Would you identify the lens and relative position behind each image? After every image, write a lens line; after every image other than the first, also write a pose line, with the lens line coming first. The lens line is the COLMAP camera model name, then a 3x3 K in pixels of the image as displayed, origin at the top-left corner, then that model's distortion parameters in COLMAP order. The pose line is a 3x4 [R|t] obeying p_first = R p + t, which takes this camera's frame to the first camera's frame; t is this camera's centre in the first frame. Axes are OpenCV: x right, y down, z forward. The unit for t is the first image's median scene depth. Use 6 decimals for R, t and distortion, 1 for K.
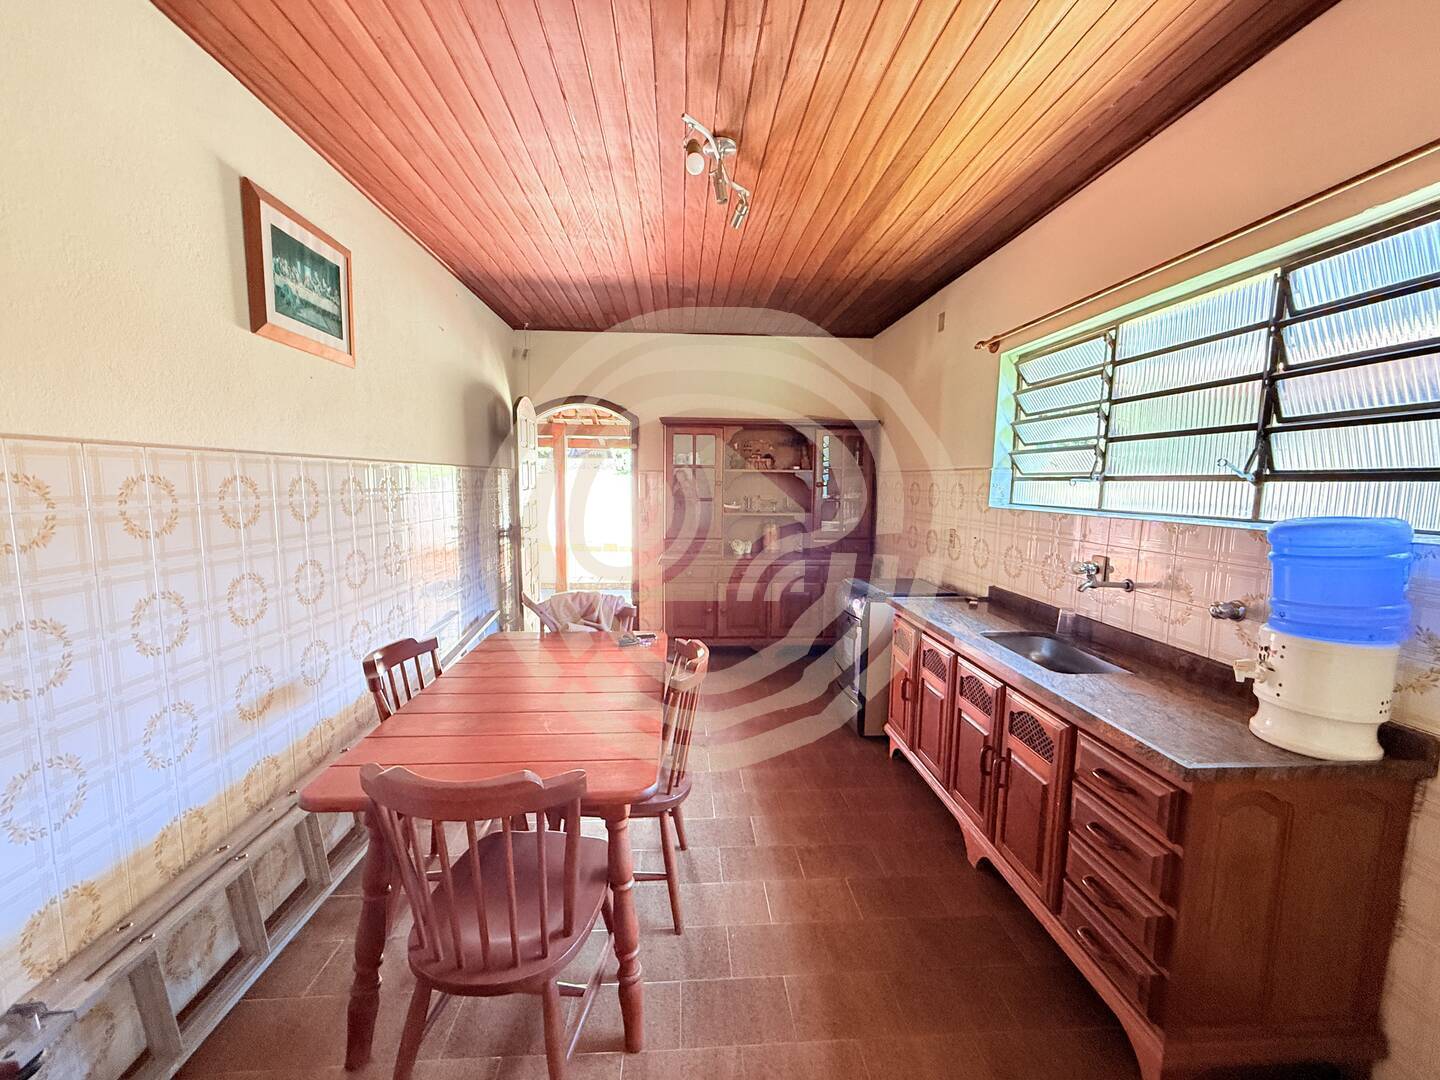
lens RADIAL K [[570.6, 0, 716.1], [0, 570.6, 542.0], [0, 0, 1]] dist [-0.002798, 0.000017]
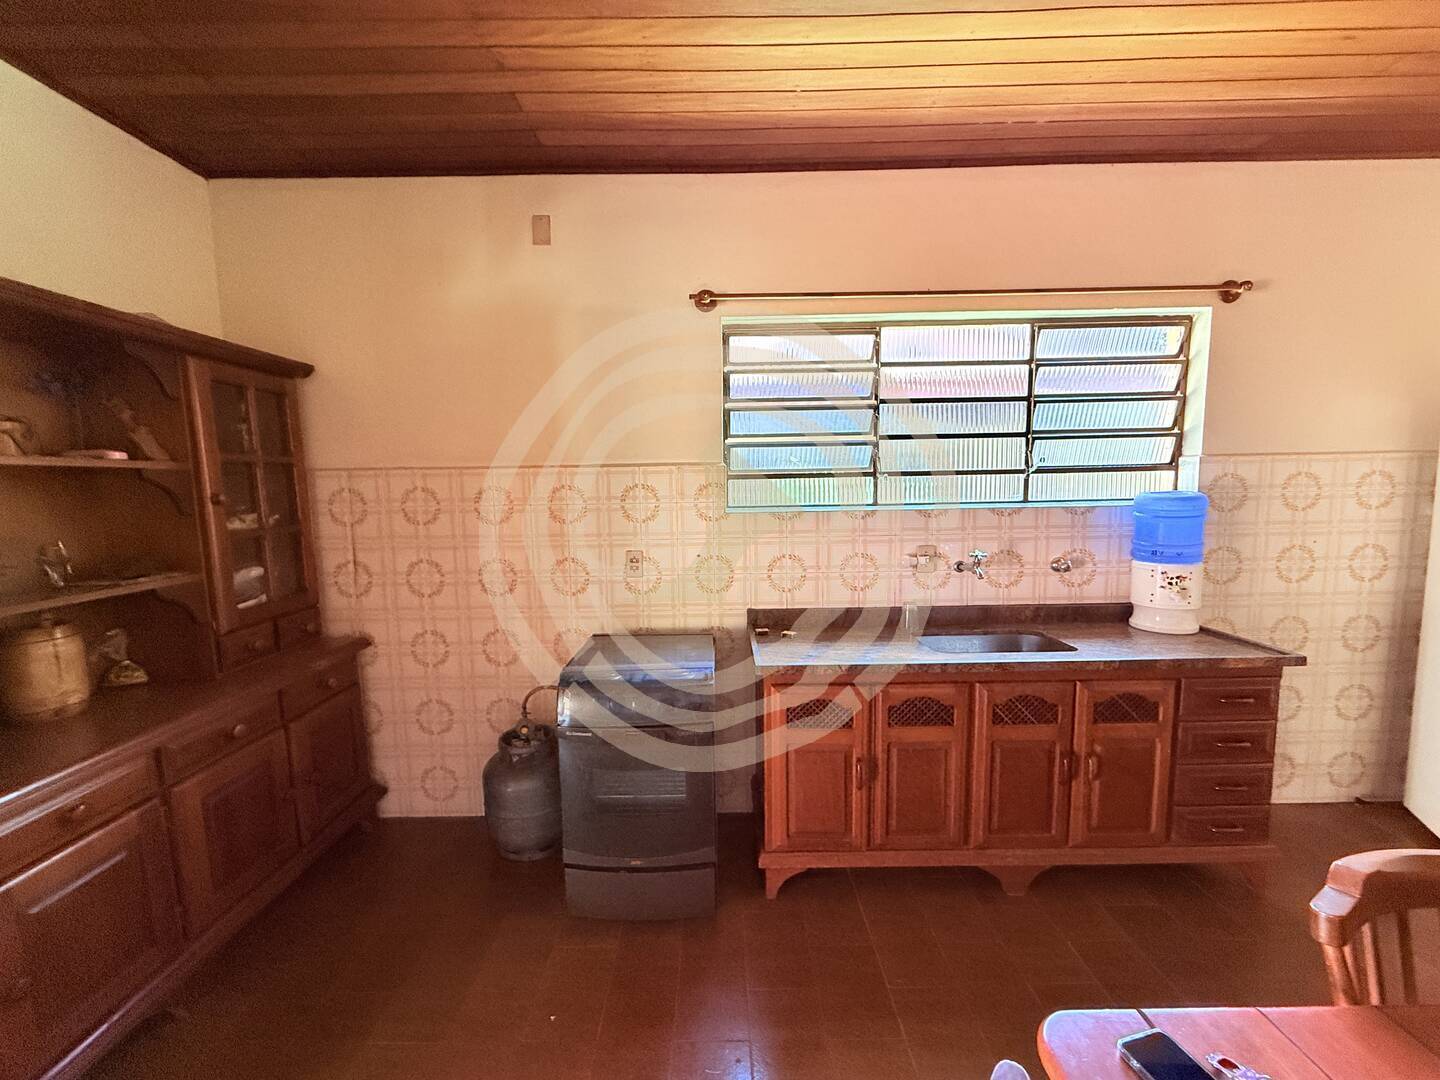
lens RADIAL K [[570.6, 0, 717.1], [0, 570.6, 543.0], [0, 0, 1]] dist [-0.002798, 0.000017]
pose [[0.064034, -0.129544, 0.989504, -0.406251], [0.125633, 0.984697, 0.120784, -0.156895], [-0.990008, 0.116580, 0.079329, 1.273790]]
